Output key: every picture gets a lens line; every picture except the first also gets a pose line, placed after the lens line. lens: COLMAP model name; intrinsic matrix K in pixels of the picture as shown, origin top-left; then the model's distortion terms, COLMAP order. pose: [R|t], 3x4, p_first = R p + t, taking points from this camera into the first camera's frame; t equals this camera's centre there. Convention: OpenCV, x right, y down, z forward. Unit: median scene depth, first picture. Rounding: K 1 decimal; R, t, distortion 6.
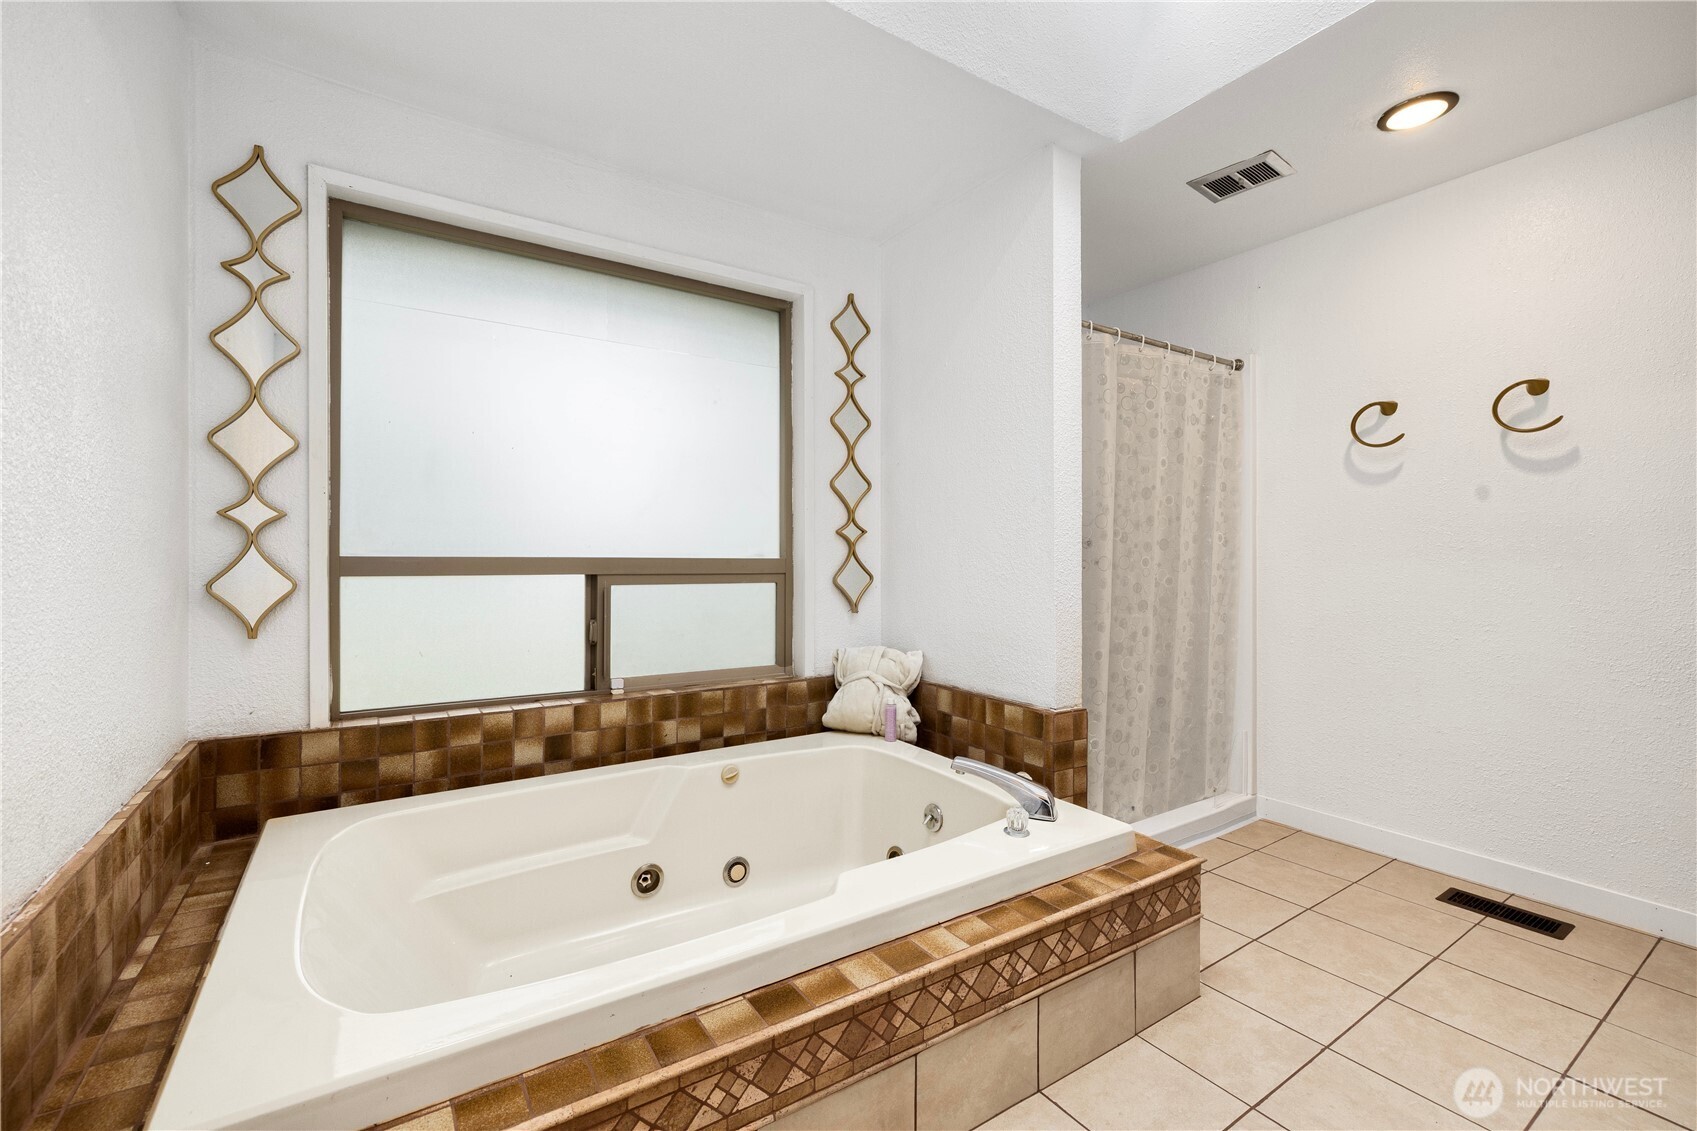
lens RADIAL K [[723.3, 0, 848.4], [0, 723.3, 569.1], [0, 0, 1]] dist [0.002332, -0.001646]
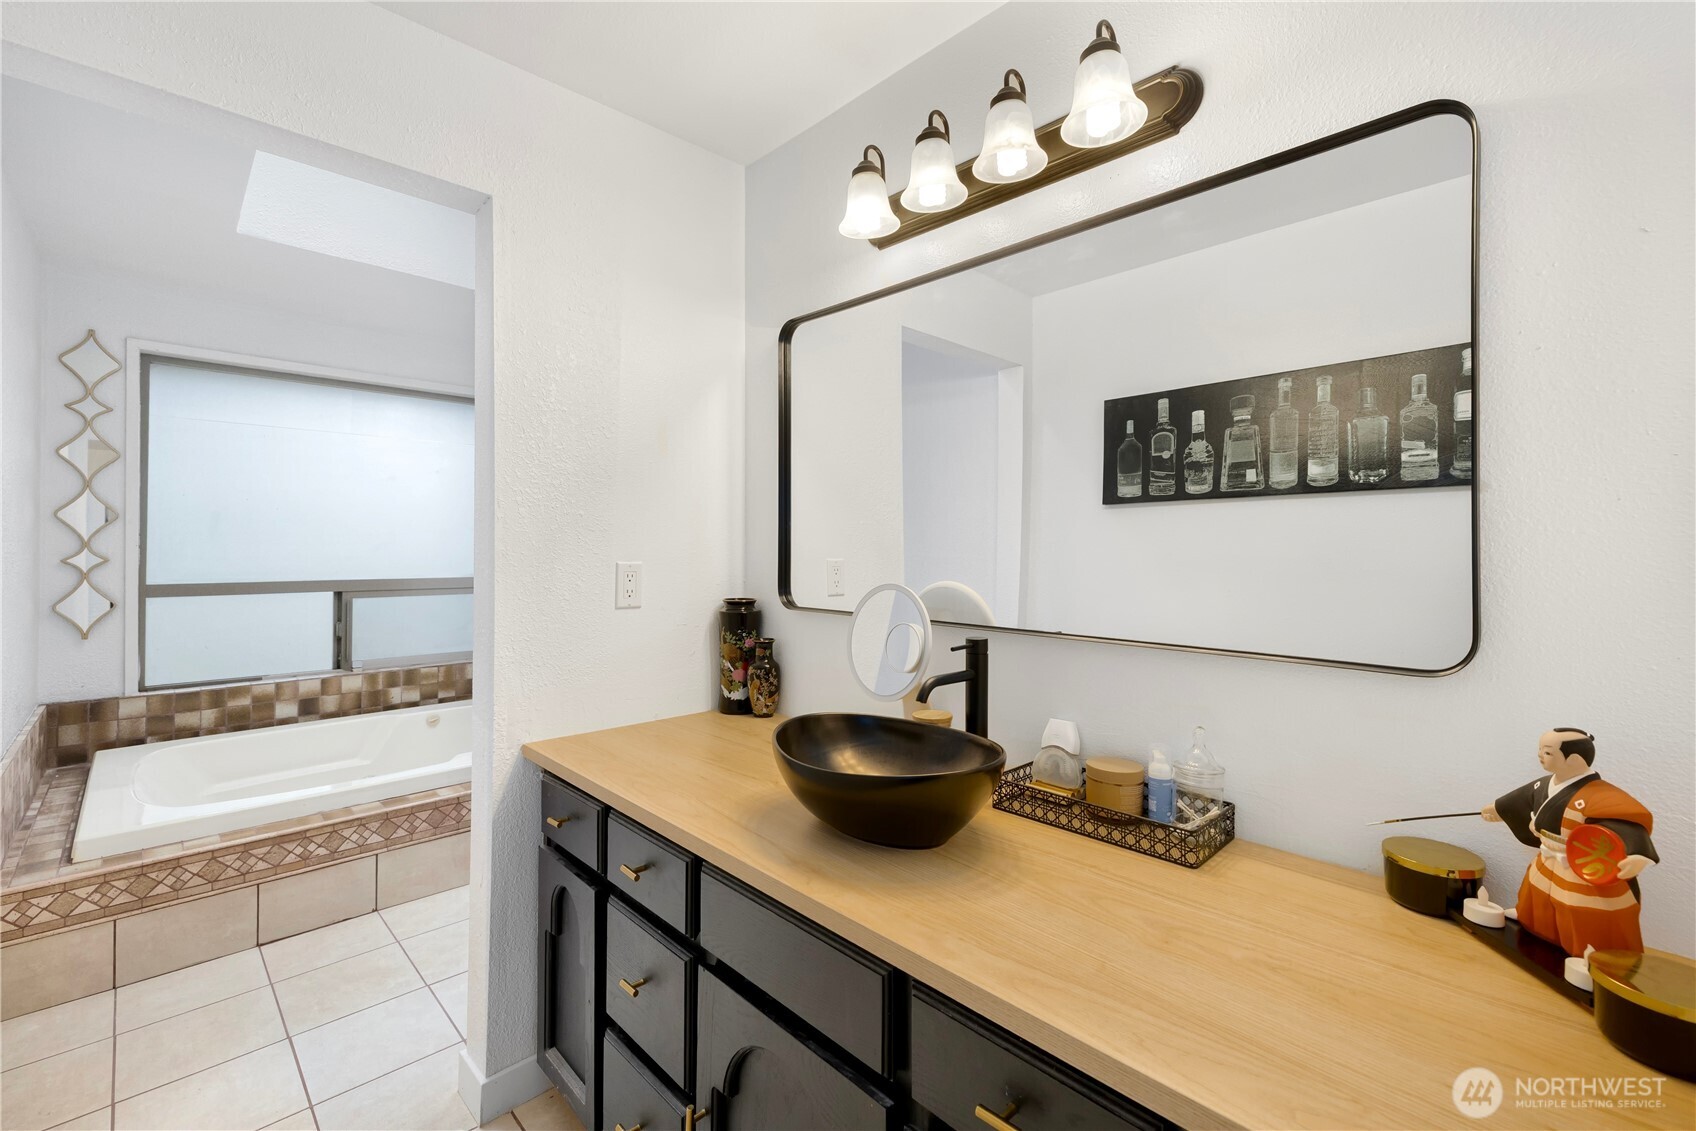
lens RADIAL K [[722.9, 0, 850.2], [0, 722.9, 547.8], [0, 0, 1]] dist [0.002332, -0.001646]
pose [[0.981458, 0.000488, 0.191679, 0.493863], [0.001821, 0.999928, -0.011870, -0.078676], [-0.191671, 0.011999, 0.981386, -0.834636]]
